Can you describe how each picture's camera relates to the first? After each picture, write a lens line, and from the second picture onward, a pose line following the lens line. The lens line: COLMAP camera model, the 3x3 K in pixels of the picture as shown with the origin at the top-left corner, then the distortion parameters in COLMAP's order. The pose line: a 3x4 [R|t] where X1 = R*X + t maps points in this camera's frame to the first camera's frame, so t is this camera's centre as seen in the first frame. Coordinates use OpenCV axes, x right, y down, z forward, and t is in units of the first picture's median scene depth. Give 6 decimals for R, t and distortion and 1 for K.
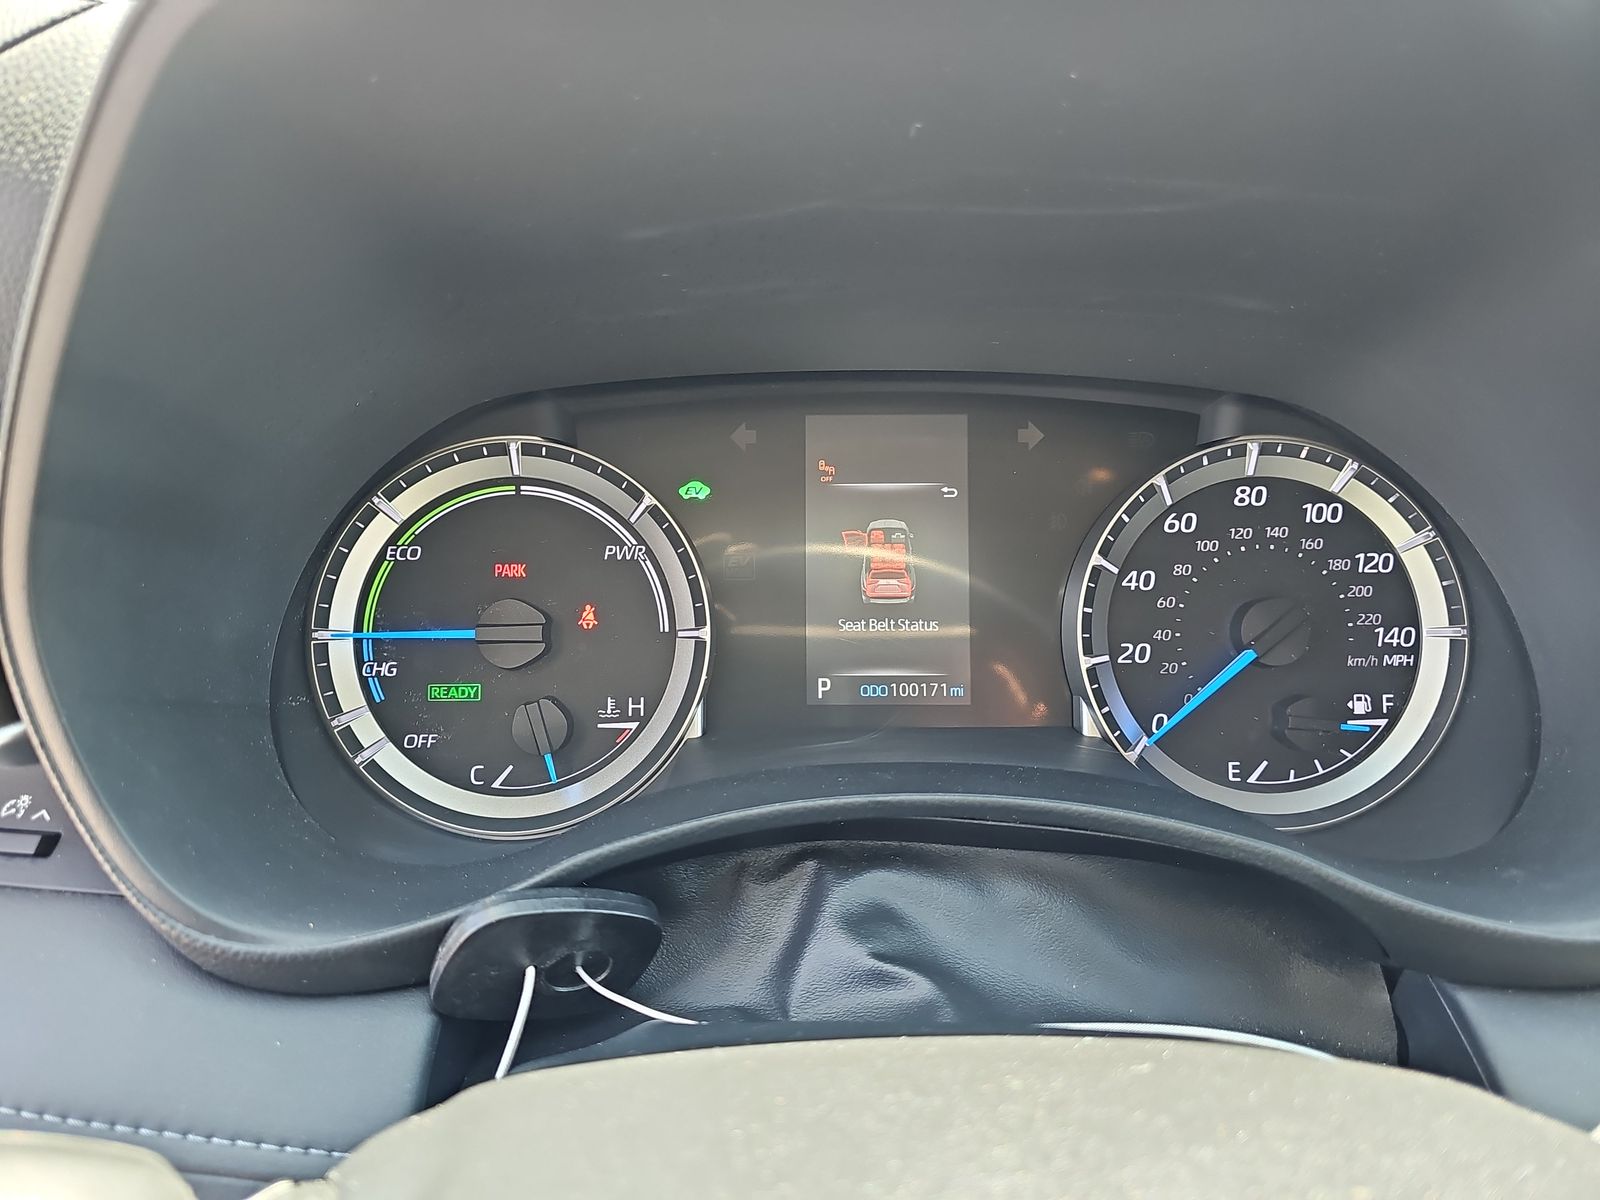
lens RADIAL K [[1122.0, 0, 791.2], [0, 1122.0, 610.3], [0, 0, 1]] dist [0.072590, -0.132359]
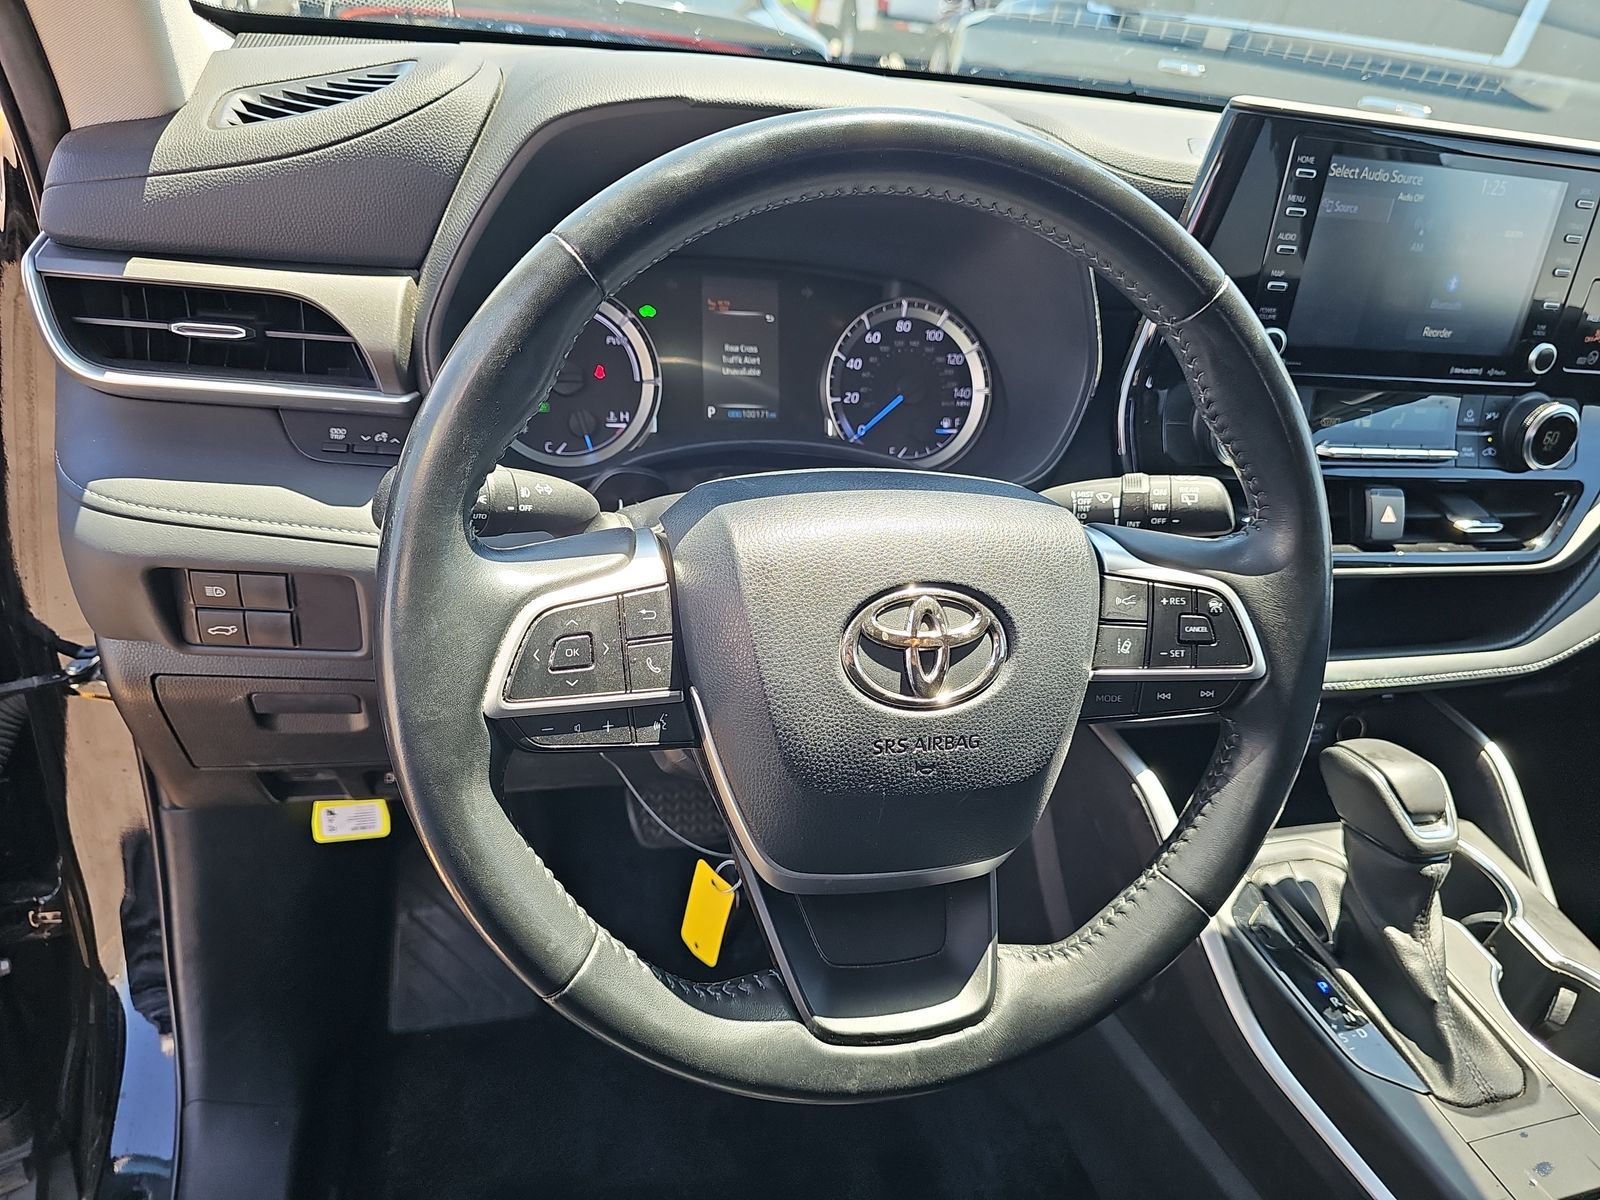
lens RADIAL K [[1122.0, 0, 791.2], [0, 1122.0, 610.3], [0, 0, 1]] dist [0.072590, -0.132359]
pose [[0.968336, -0.021097, 0.248756, -0.362767], [-0.013400, 0.990595, 0.136172, 0.151639], [-0.249289, -0.135194, 0.958946, -1.124725]]
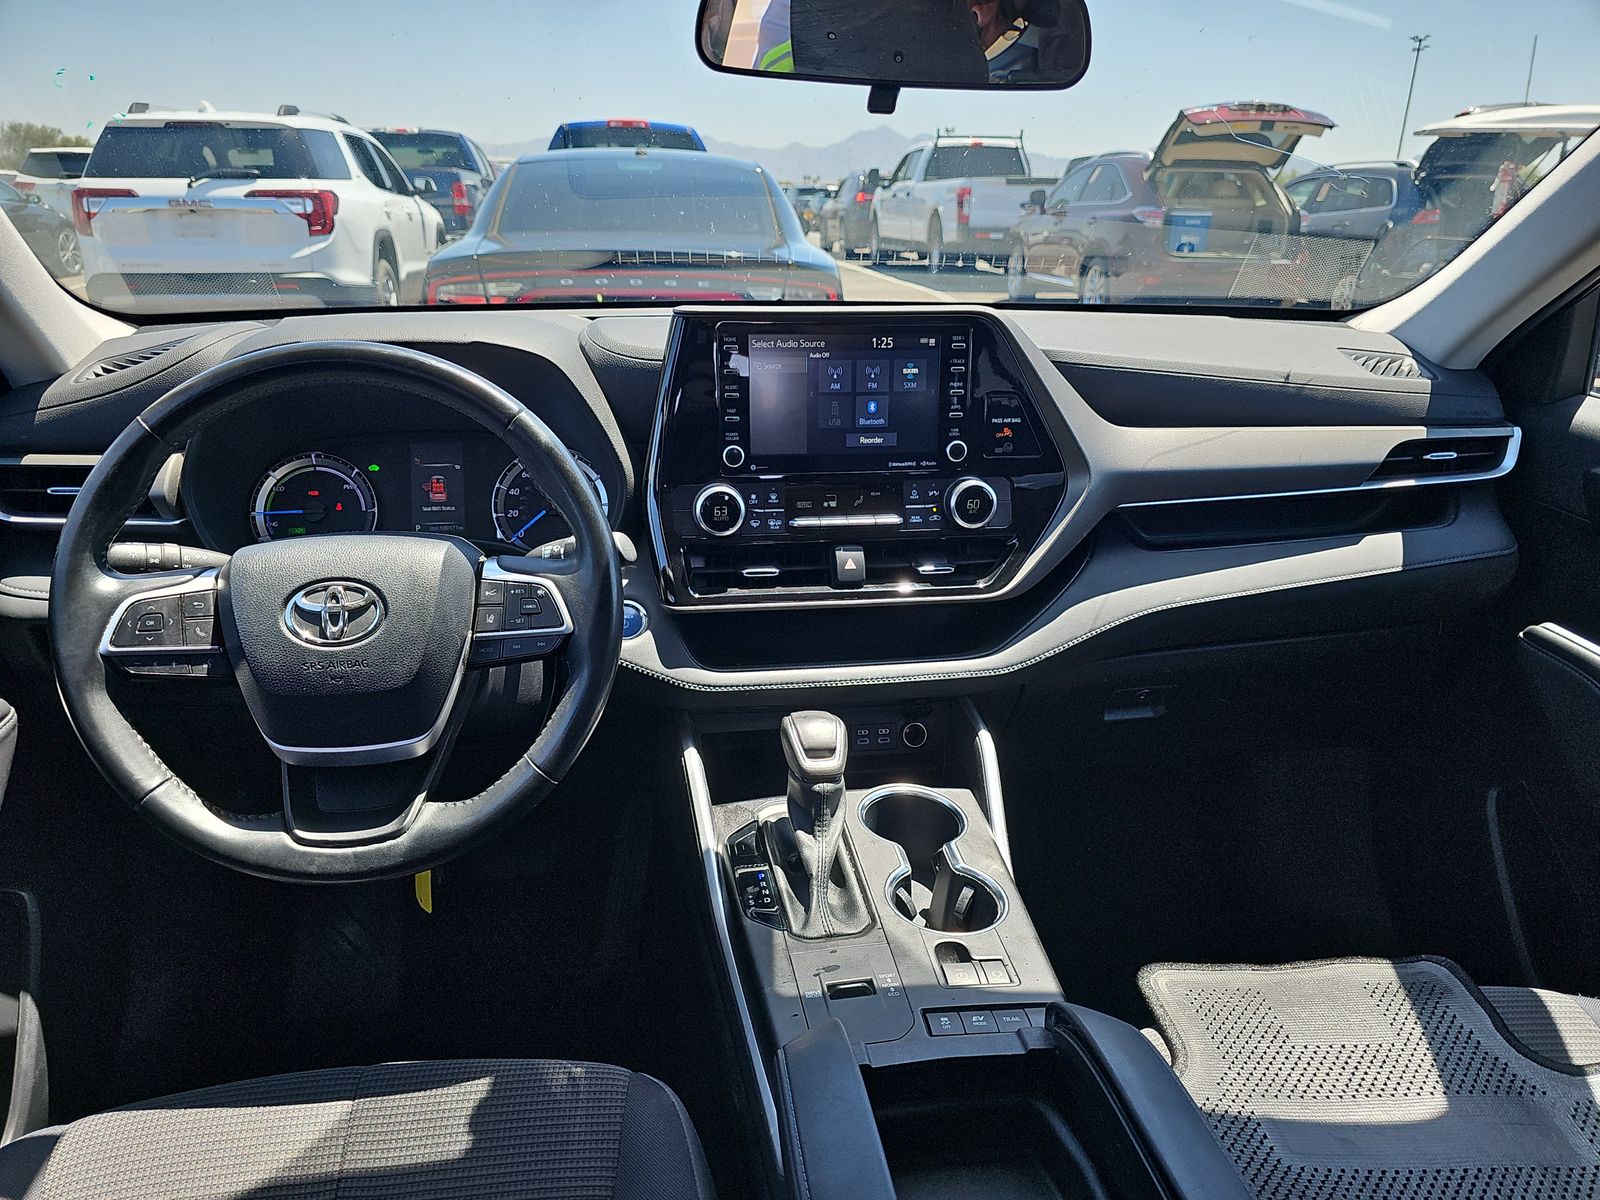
lens RADIAL K [[1122.0, 0, 791.2], [0, 1122.0, 610.3], [0, 0, 1]] dist [0.072590, -0.132359]
pose [[0.993241, -0.040020, 0.108949, 0.743052], [0.043783, 0.998517, -0.032368, 0.463726], [-0.107492, 0.036919, 0.993520, -2.353253]]
